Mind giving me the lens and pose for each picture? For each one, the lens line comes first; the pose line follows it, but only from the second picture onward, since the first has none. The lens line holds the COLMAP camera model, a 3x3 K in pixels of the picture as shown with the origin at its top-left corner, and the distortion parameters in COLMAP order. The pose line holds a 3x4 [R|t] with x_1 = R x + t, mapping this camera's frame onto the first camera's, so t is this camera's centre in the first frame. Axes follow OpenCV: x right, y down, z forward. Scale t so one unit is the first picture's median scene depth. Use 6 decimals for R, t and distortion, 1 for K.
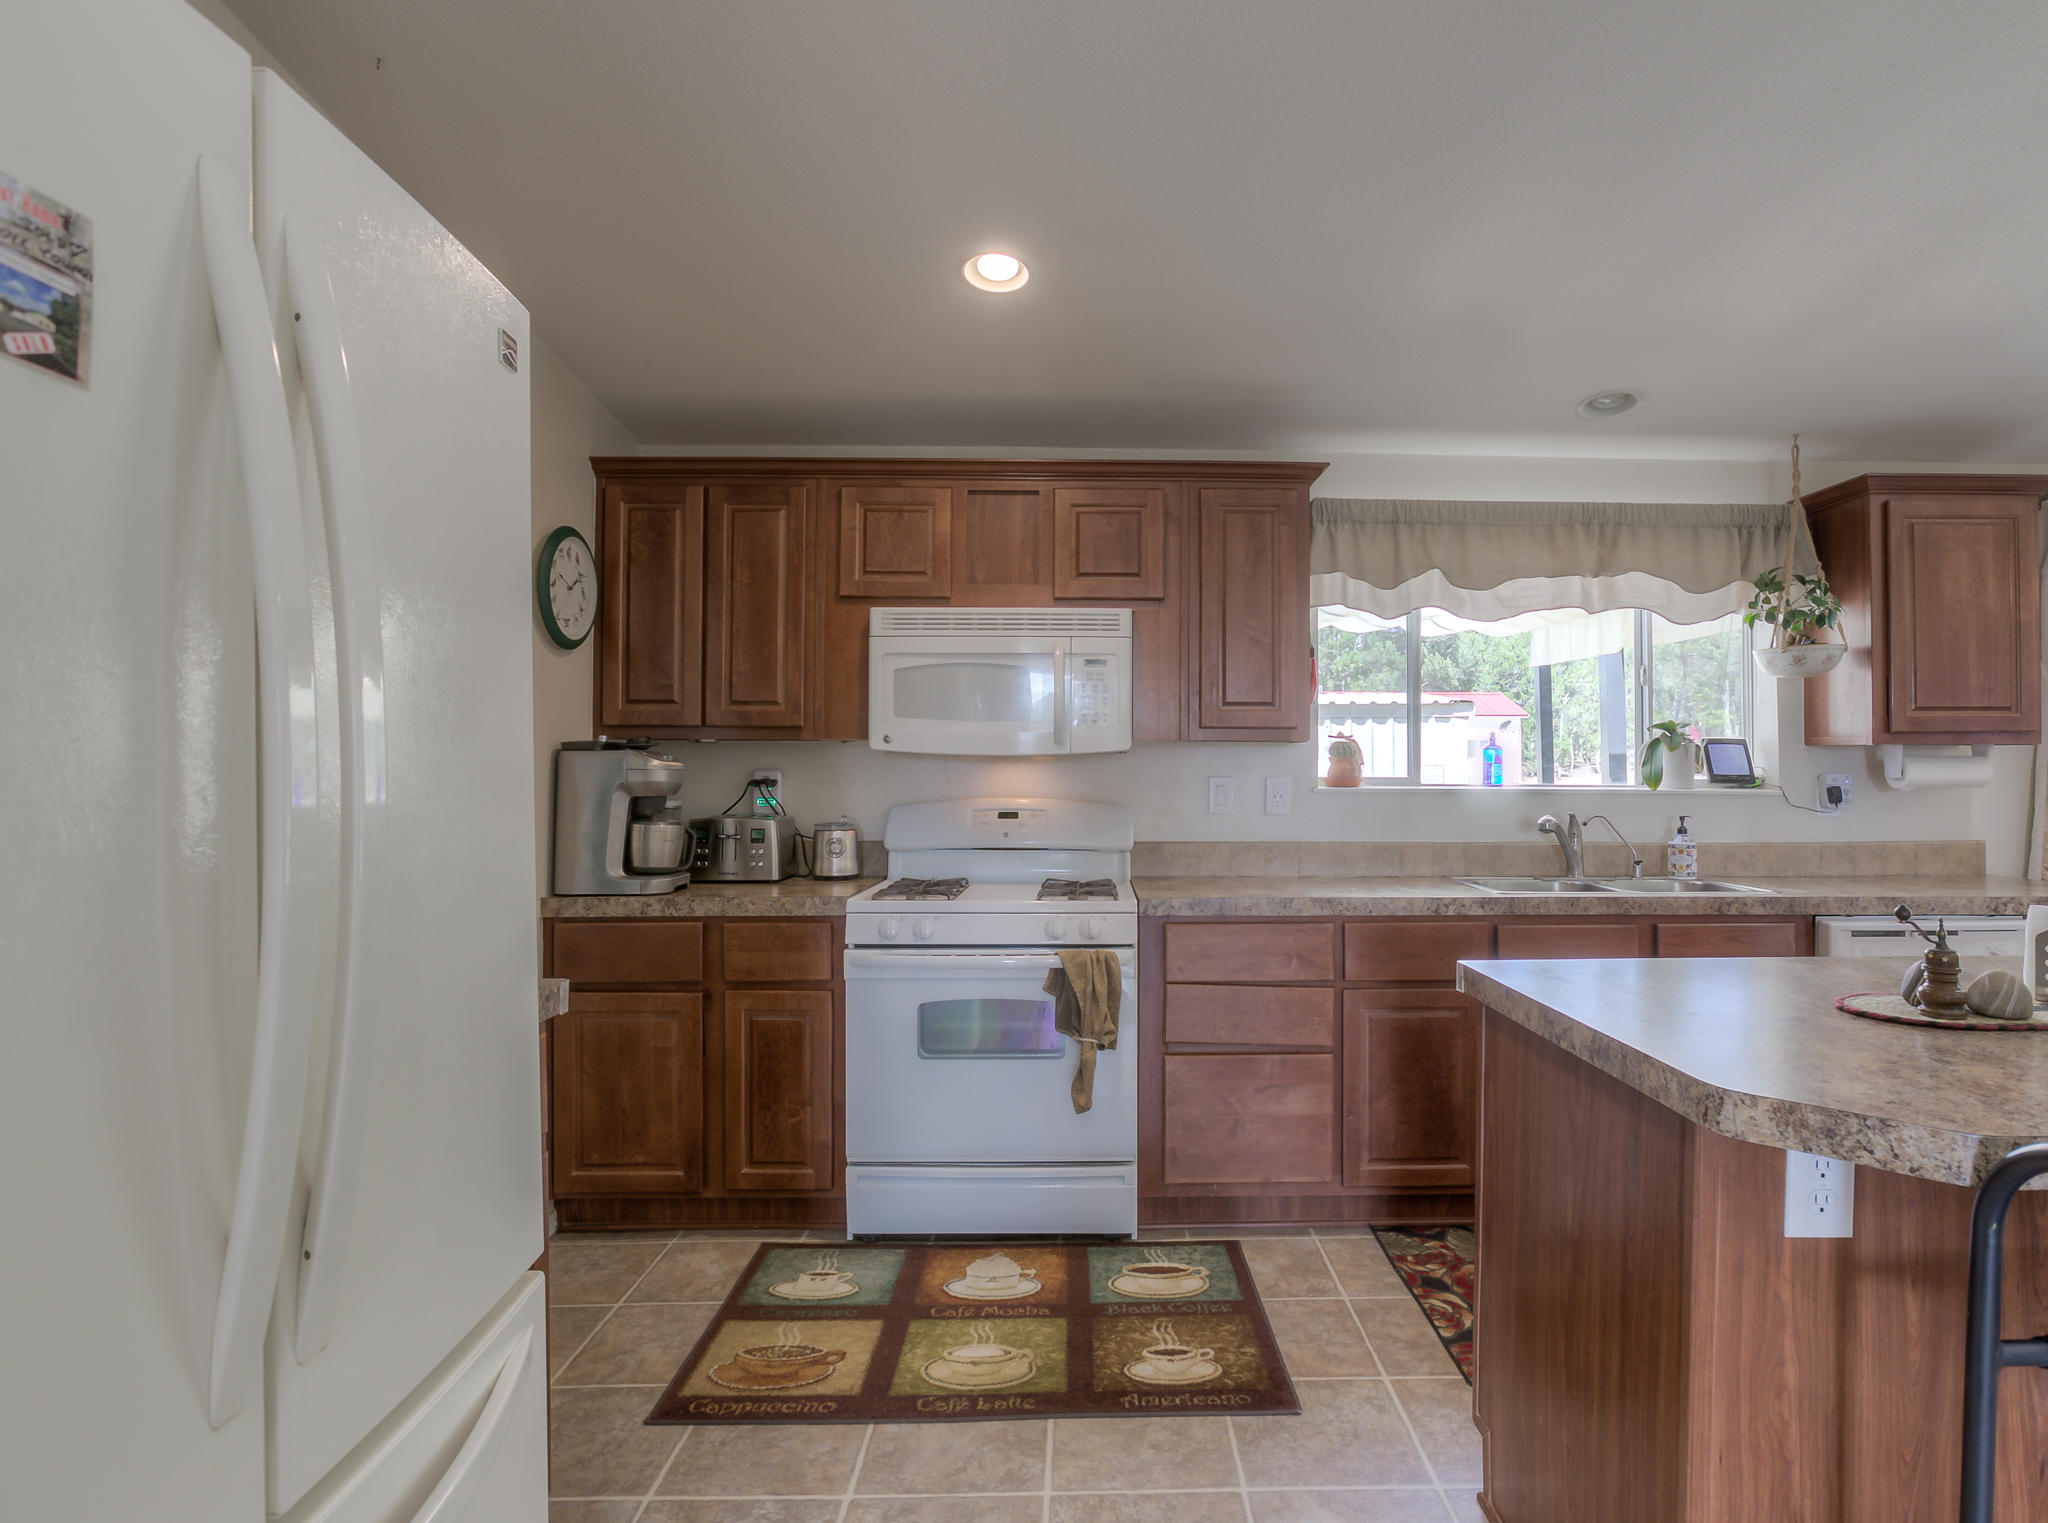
lens RADIAL K [[1179.1, 0, 1033.8], [0, 1179.1, 703.1], [0, 0, 1]] dist [0.000077, -0.000347]
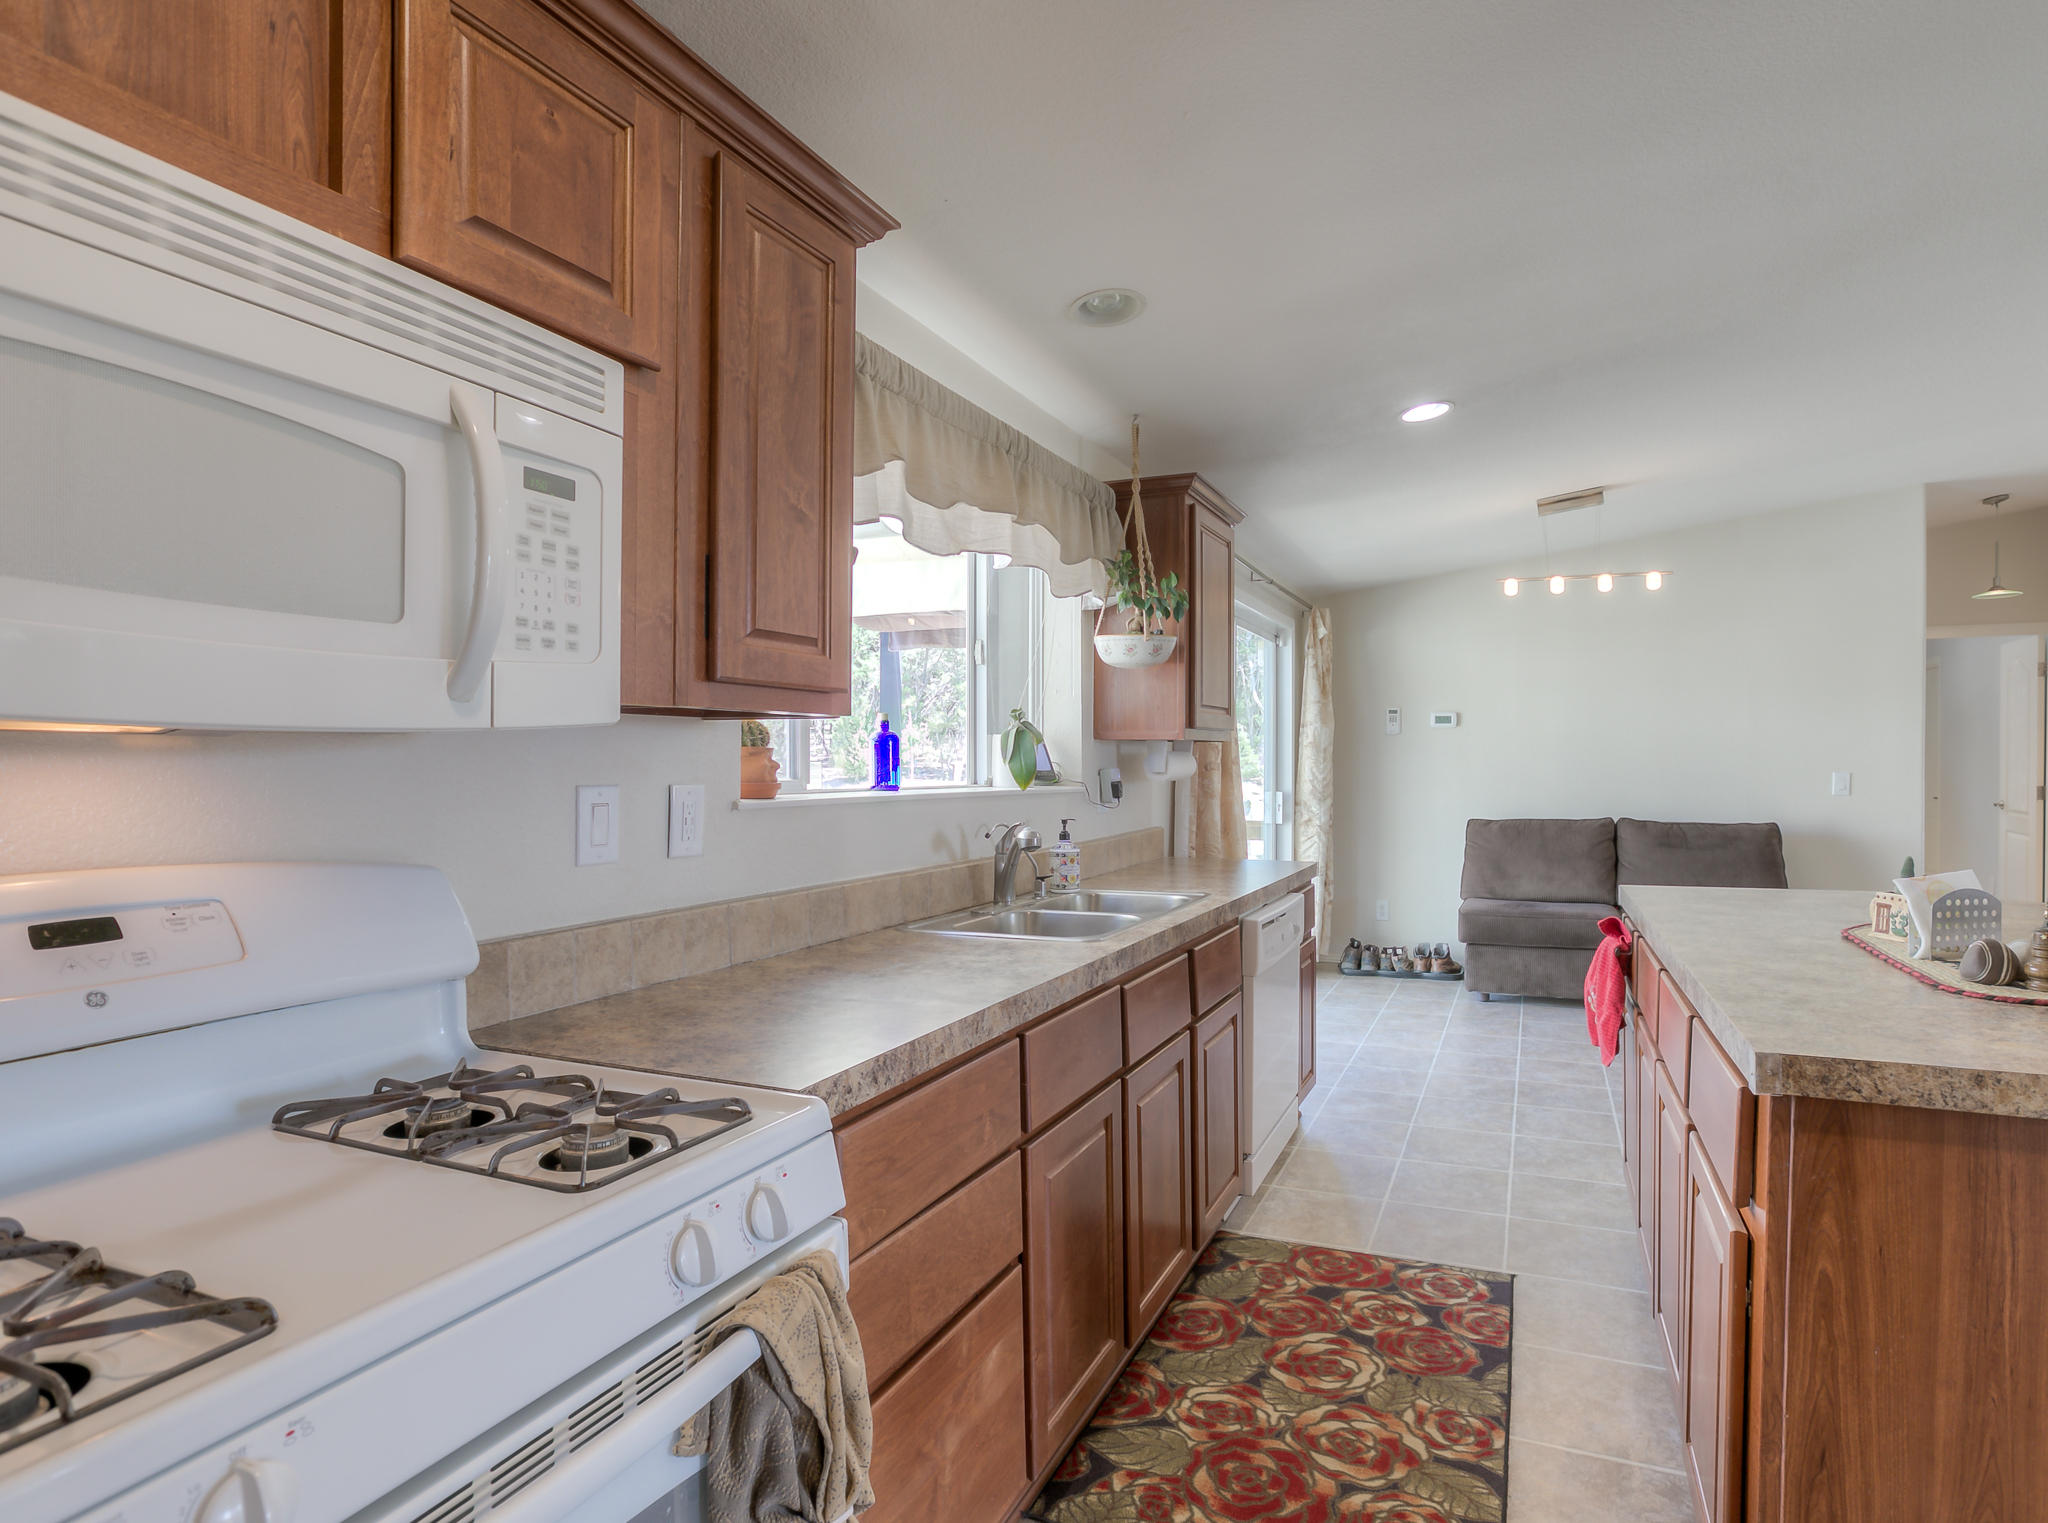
lens RADIAL K [[1145.5, 0, 1215.3], [0, 1145.5, 761.3], [0, 0, 1]] dist [0.037969, 0.000910]
pose [[0.292364, -0.001044, 0.956306, -0.222731], [-0.040787, 0.999076, 0.013560, 0.037155], [-0.955437, -0.042969, 0.292052, 0.647200]]
